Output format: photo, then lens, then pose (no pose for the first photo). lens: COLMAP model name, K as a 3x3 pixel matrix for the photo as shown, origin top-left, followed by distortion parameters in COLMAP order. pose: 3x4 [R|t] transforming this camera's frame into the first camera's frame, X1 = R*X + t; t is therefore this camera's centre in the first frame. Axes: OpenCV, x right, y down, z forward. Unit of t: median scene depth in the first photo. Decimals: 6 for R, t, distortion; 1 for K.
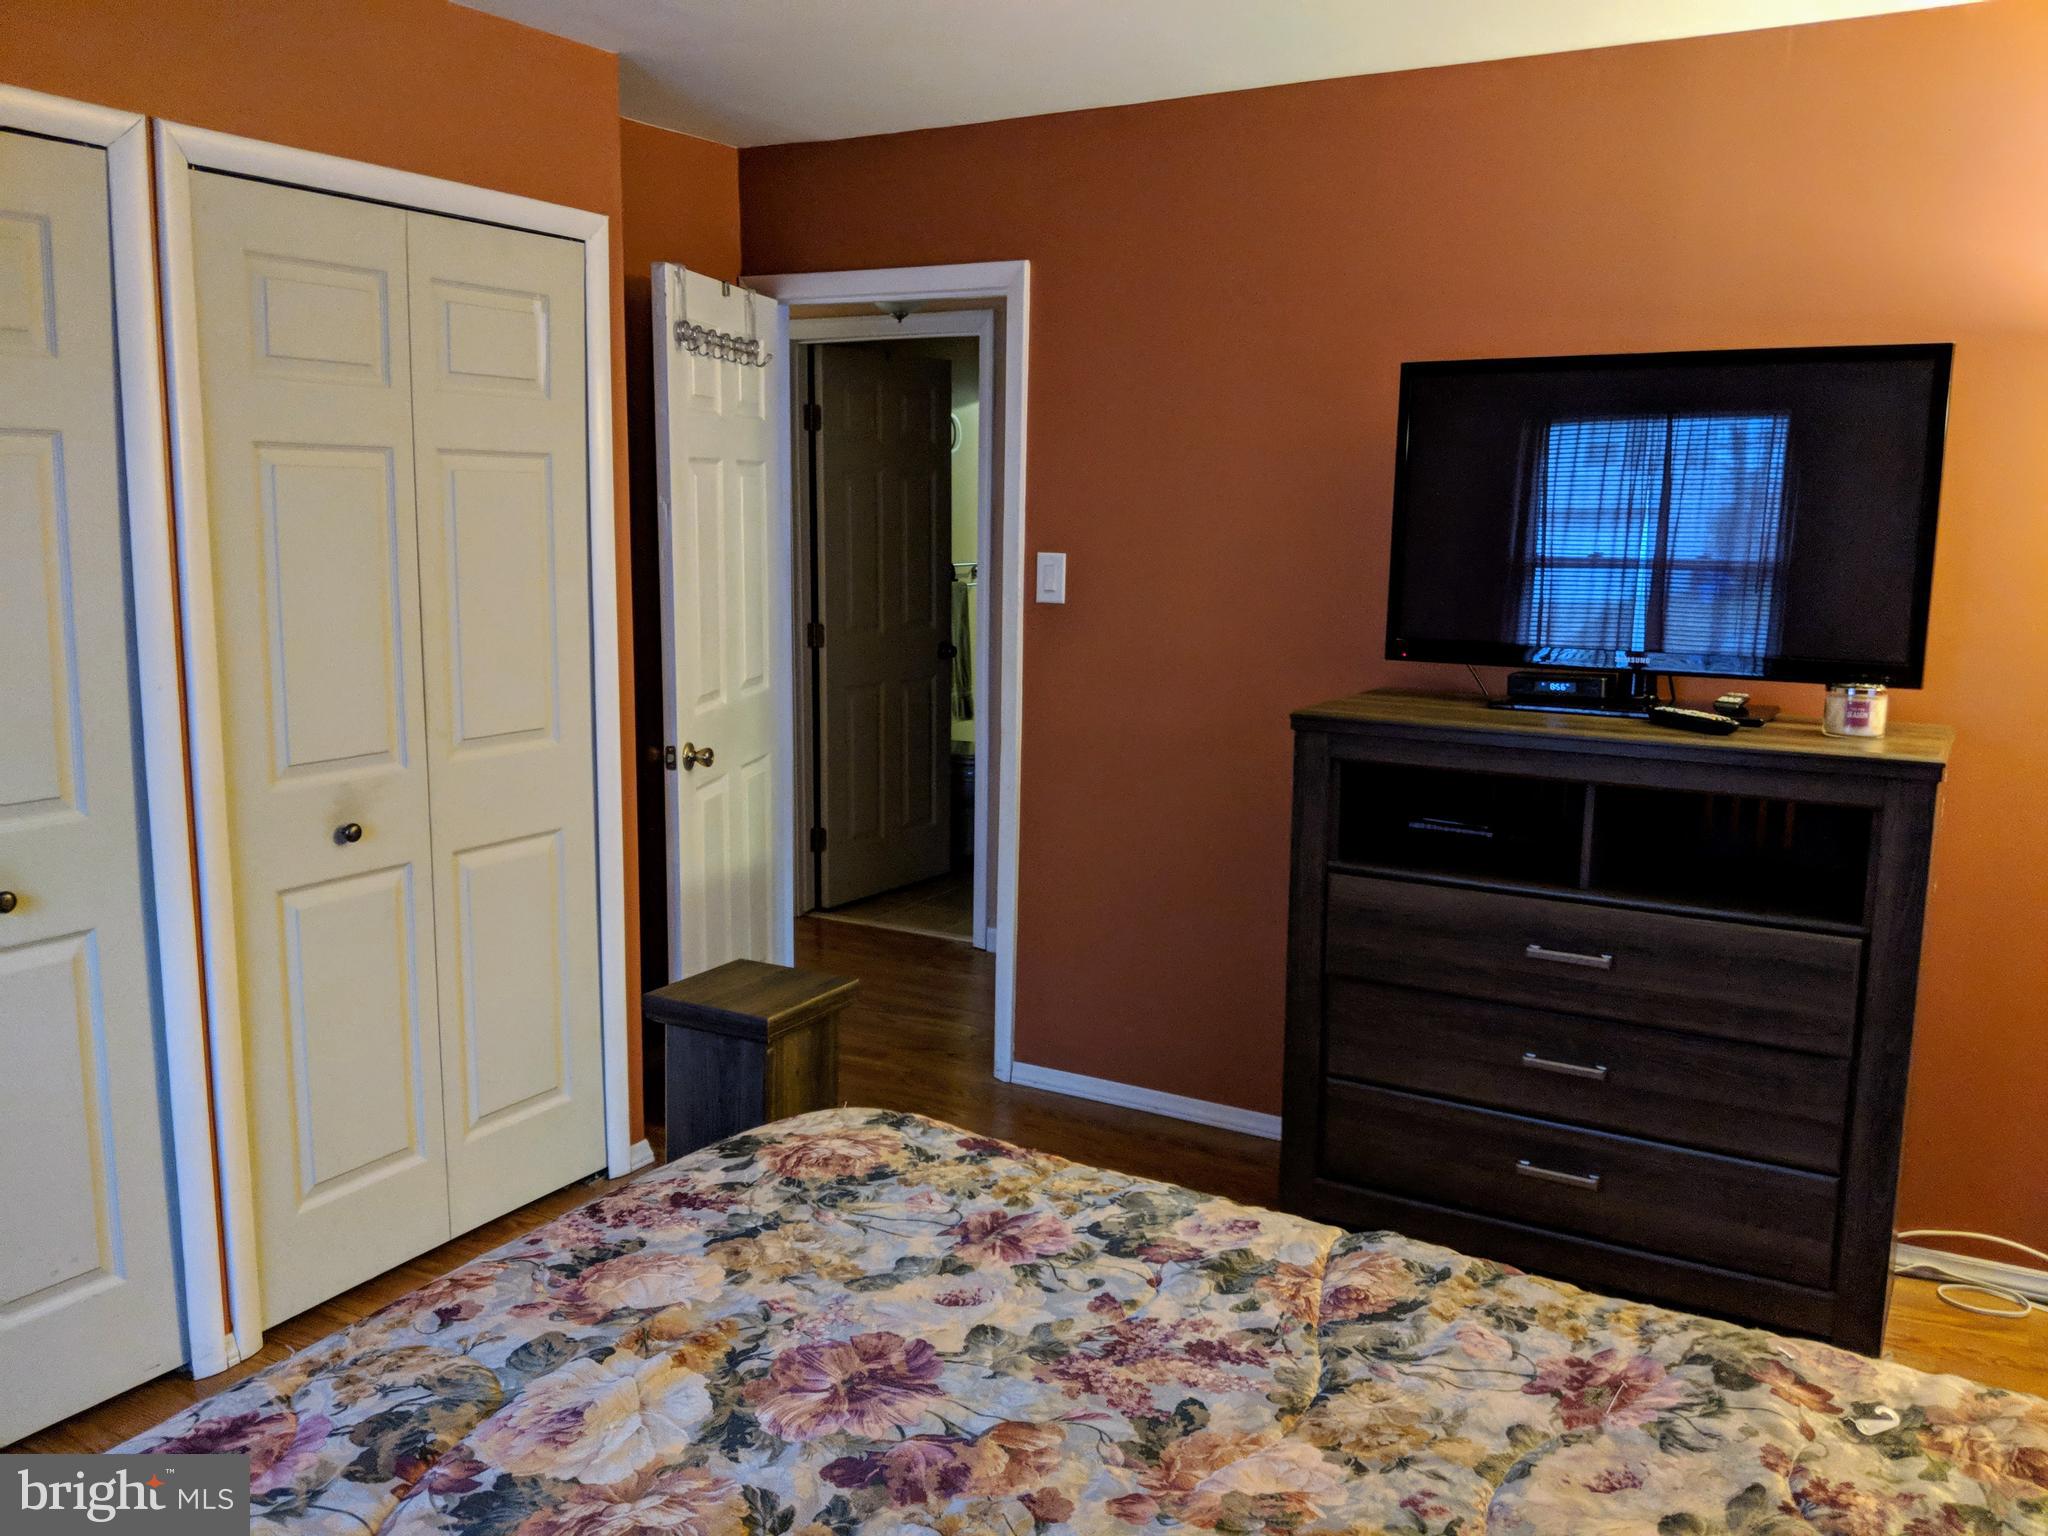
lens RADIAL K [[1645.0, 0, 1012.4], [0, 1645.0, 766.8], [0, 0, 1]] dist [0.048886, -0.057055]
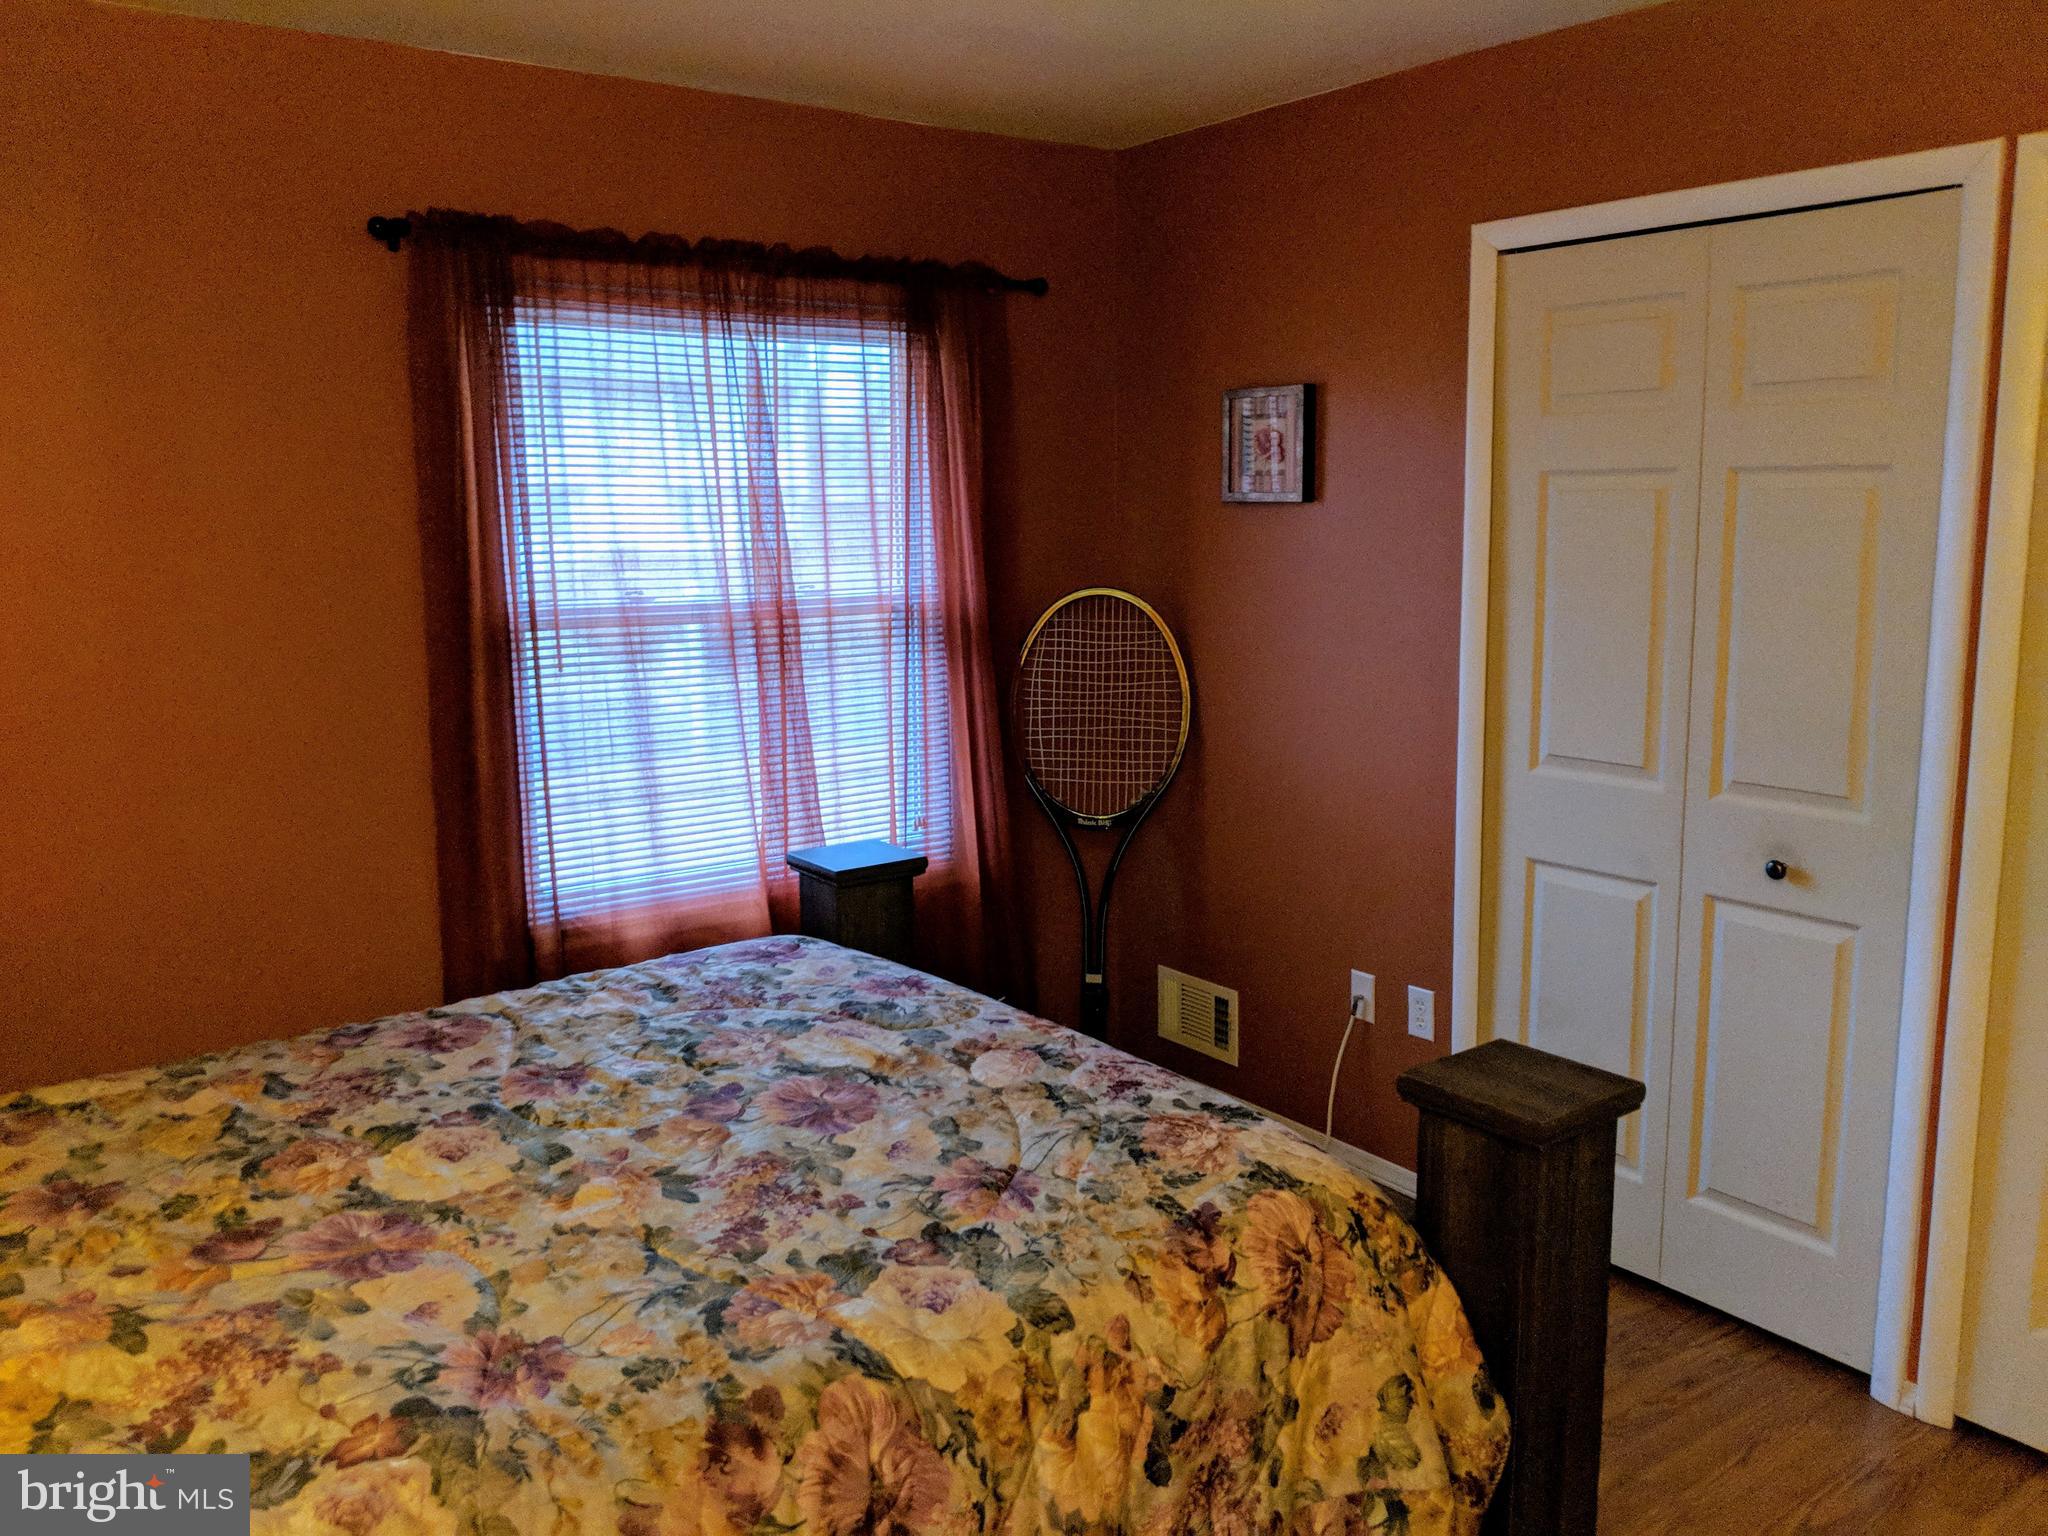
lens RADIAL K [[1645.0, 0, 1014.7], [0, 1645.0, 768.2], [0, 0, 1]] dist [0.048886, -0.057055]
pose [[-0.409493, 0.140827, -0.901379, 0.989837], [-0.143721, 0.965720, 0.216171, -0.245922], [0.900922, 0.218067, -0.375215, 1.404439]]
